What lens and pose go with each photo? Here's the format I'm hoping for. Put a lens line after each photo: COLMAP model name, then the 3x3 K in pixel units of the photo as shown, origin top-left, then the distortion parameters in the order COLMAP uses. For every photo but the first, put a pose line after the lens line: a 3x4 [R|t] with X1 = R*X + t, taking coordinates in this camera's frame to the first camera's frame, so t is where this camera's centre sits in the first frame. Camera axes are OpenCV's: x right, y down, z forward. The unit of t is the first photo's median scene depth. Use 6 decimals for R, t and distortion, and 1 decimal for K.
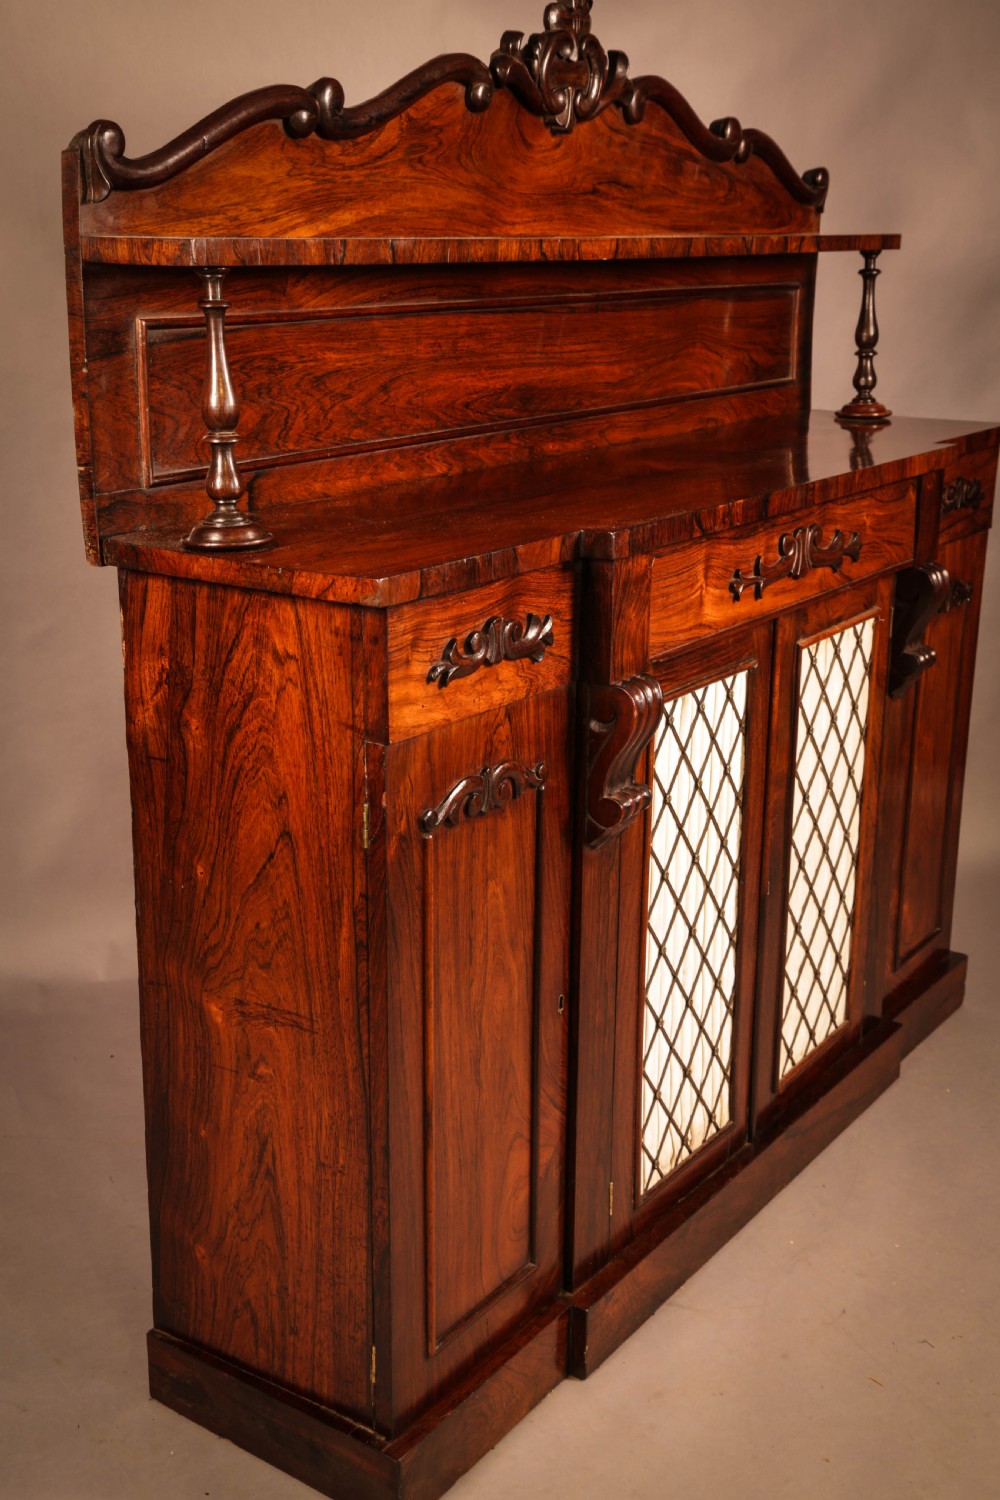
lens RADIAL K [[1780.0, 0, 500.0], [0, 1780.0, 750.0], [0, 0, 1]] dist [0.081033, 0.027014]
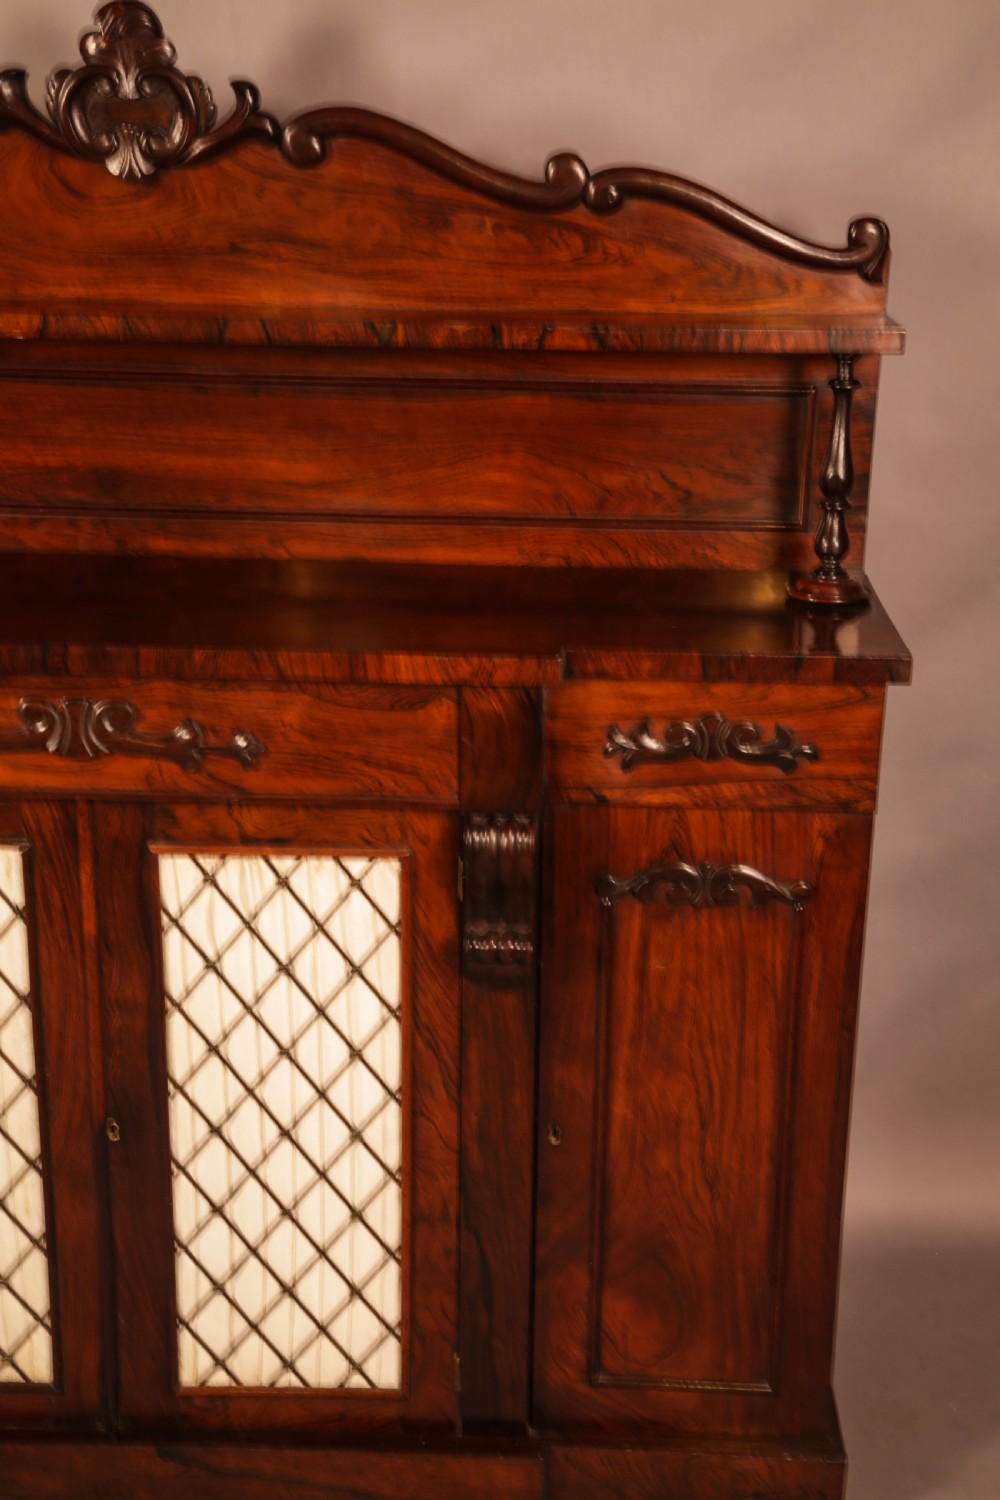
lens RADIAL K [[1955.1, 0, 500.0], [0, 1955.1, 750.0], [0, 0, 1]] dist [0.108803, 0.094590]
pose [[0.534991, 0.266601, -0.801691, 1.069099], [-0.249074, 0.956503, 0.151869, -0.310049], [0.807309, 0.118432, 0.578123, 0.721867]]
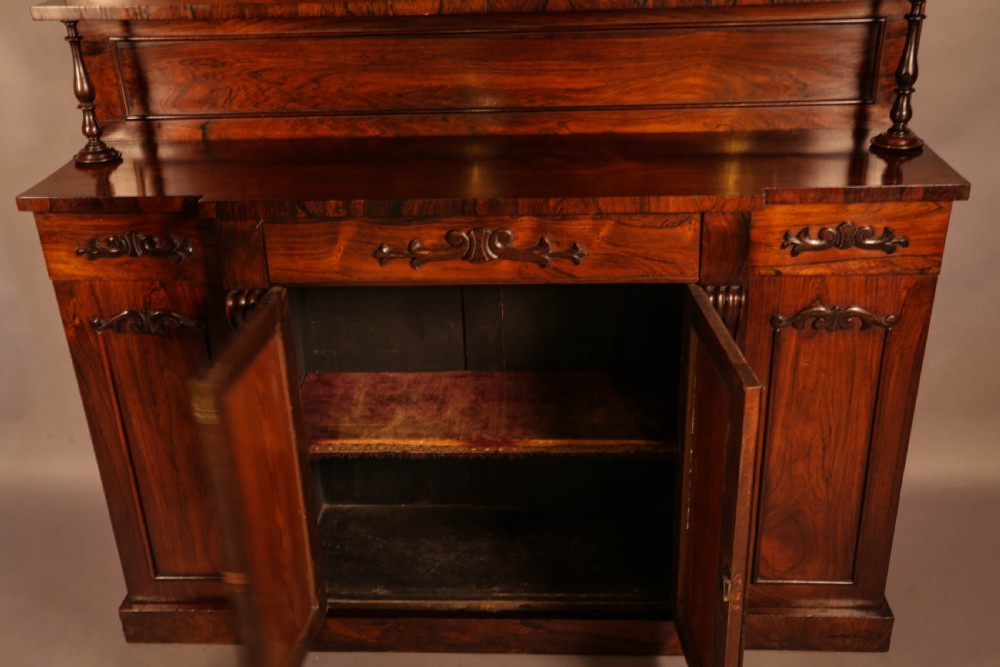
lens RADIAL K [[1036.6, 0, 500.0], [0, 1036.6, 333.5], [0, 0, 1]] dist [0.005989, 0.115447]
pose [[0.525273, 0.352858, -0.774325, 0.907467], [-0.205574, 0.935638, 0.286915, -0.310116], [0.825729, 0.008473, 0.564004, 0.624283]]
